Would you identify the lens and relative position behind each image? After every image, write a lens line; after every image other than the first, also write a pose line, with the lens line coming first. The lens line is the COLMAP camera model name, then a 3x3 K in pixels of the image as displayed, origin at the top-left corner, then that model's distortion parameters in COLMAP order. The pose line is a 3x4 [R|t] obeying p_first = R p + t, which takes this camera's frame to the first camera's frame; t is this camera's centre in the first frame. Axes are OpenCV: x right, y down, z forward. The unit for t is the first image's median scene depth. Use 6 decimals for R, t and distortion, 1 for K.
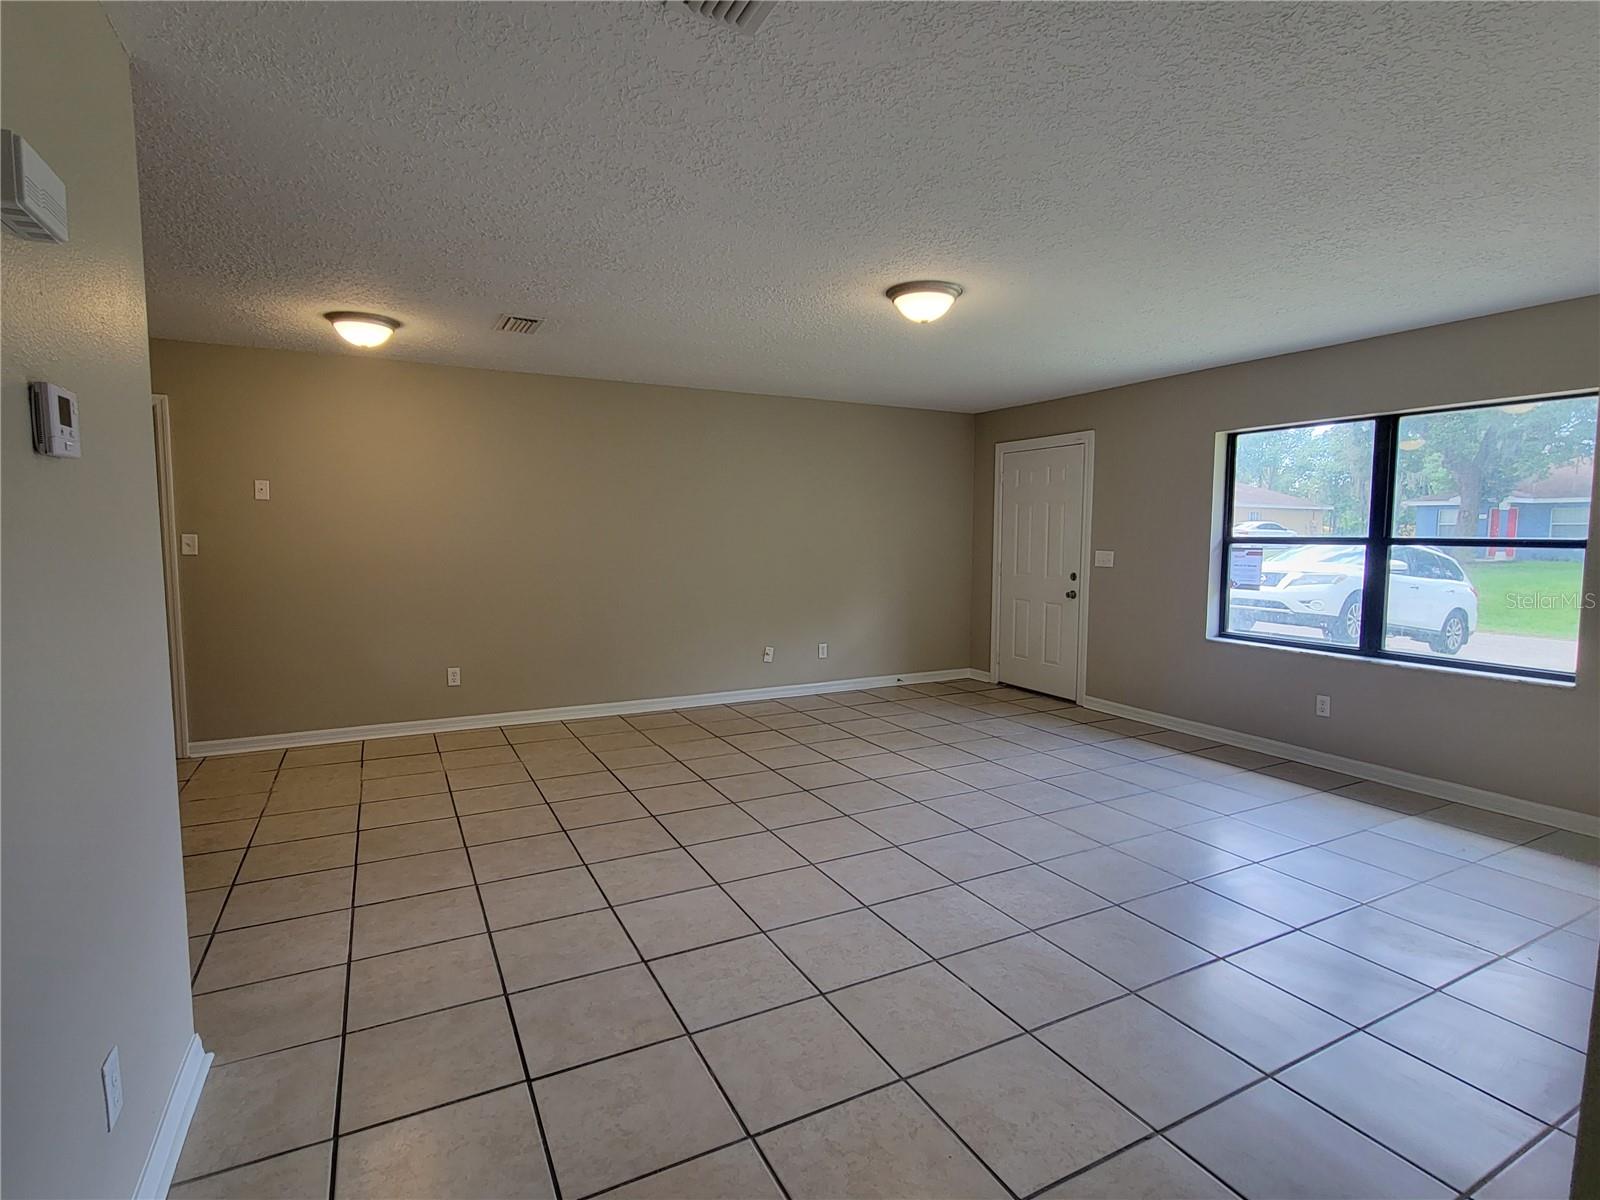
lens RADIAL K [[806.7, 0, 802.3], [0, 806.7, 599.2], [0, 0, 1]] dist [0.000928, 0.000608]
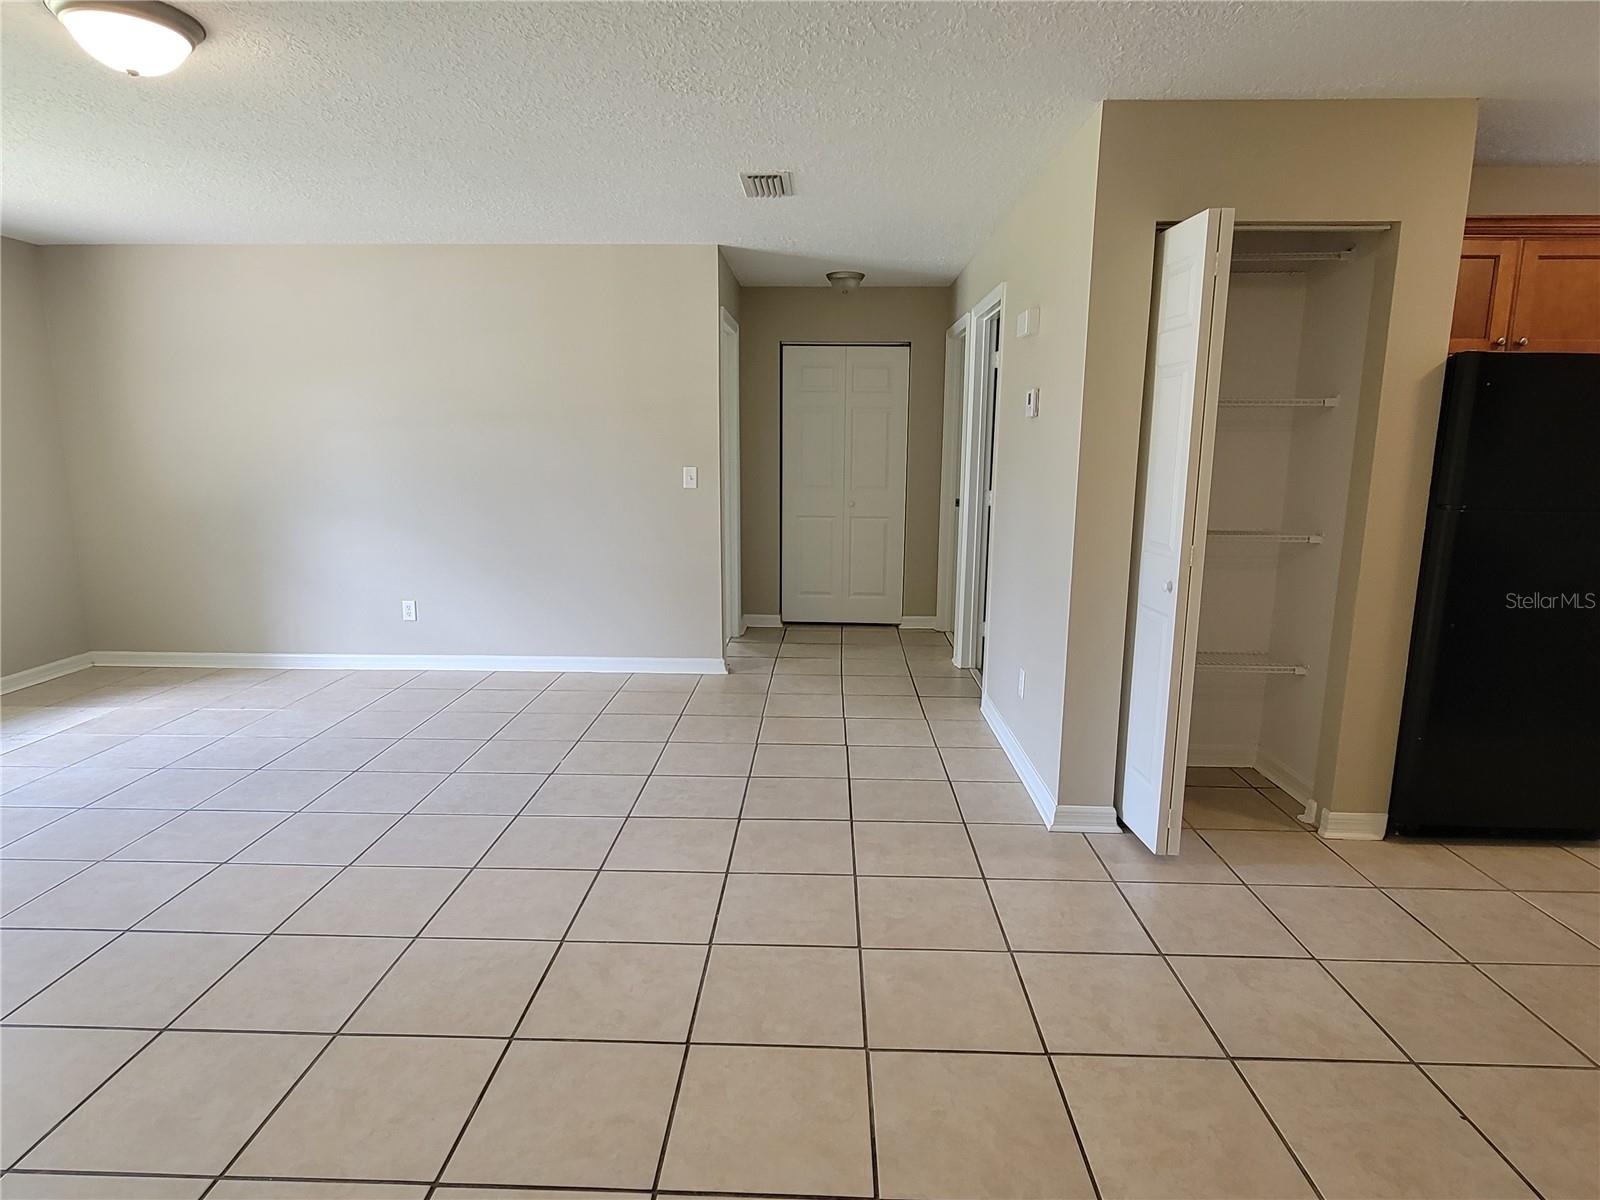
lens RADIAL K [[894.5, 0, 800.0], [0, 894.5, 600.0], [0, 0, 1]] dist [0.000478, -0.000171]
pose [[-0.869553, -0.092496, 0.485101, -0.789760], [0.035524, 0.968042, 0.248258, -0.156993], [-0.492561, 0.233106, -0.838478, 1.786732]]
